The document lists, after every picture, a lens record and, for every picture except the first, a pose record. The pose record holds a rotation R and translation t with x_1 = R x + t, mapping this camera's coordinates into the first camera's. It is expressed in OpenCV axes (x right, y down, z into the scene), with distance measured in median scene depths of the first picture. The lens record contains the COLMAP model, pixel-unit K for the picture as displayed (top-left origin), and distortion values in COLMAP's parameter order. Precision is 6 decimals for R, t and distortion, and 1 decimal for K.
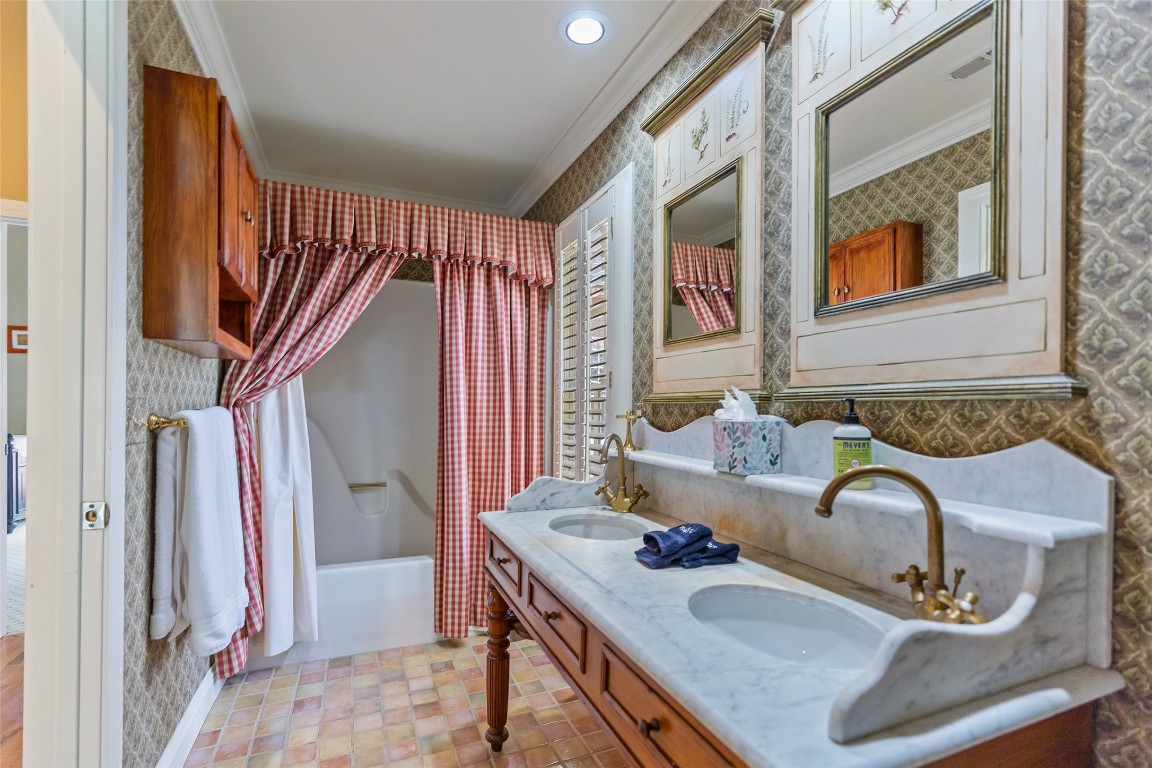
lens RADIAL K [[519.6, 0, 575.8], [0, 519.6, 403.6], [0, 0, 1]] dist [0.009049, -0.001498]
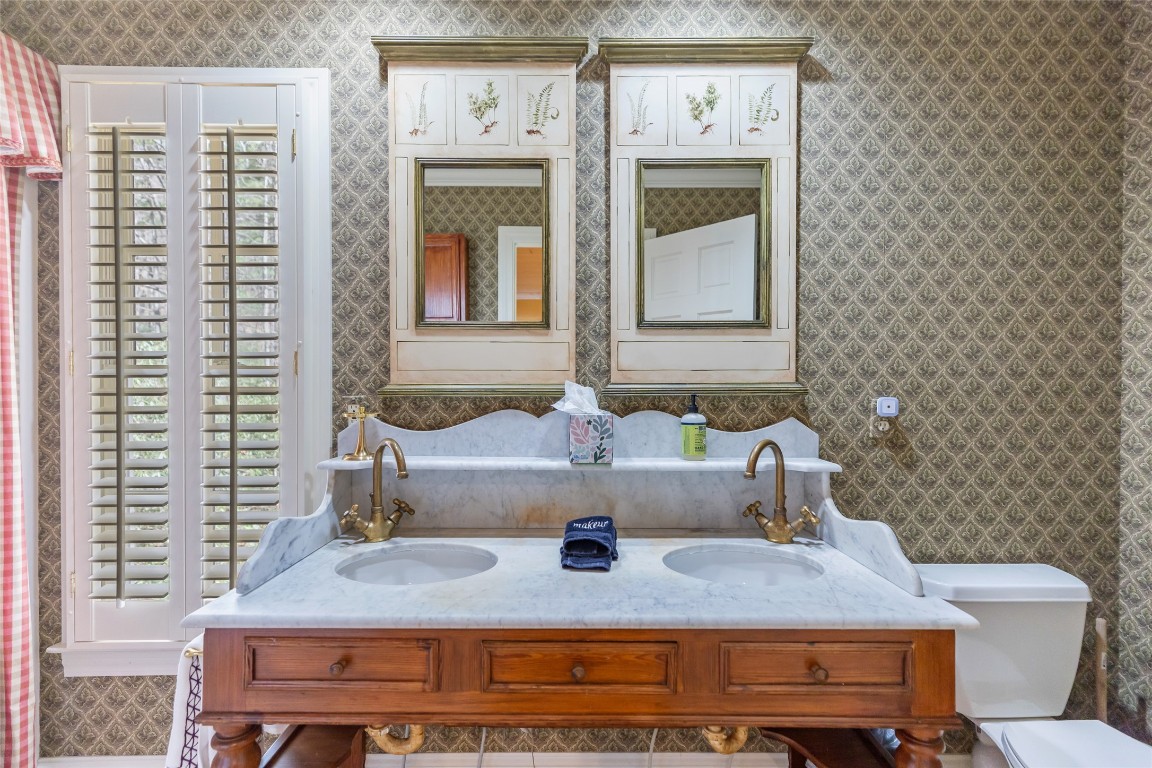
lens RADIAL K [[519.6, 0, 576.6], [0, 519.6, 390.1], [0, 0, 1]] dist [0.009049, -0.001498]
pose [[0.391468, -0.006512, 0.920169, -0.699436], [-0.003130, 0.999960, 0.008408, -0.025956], [-0.920186, -0.006171, 0.391432, 0.614853]]
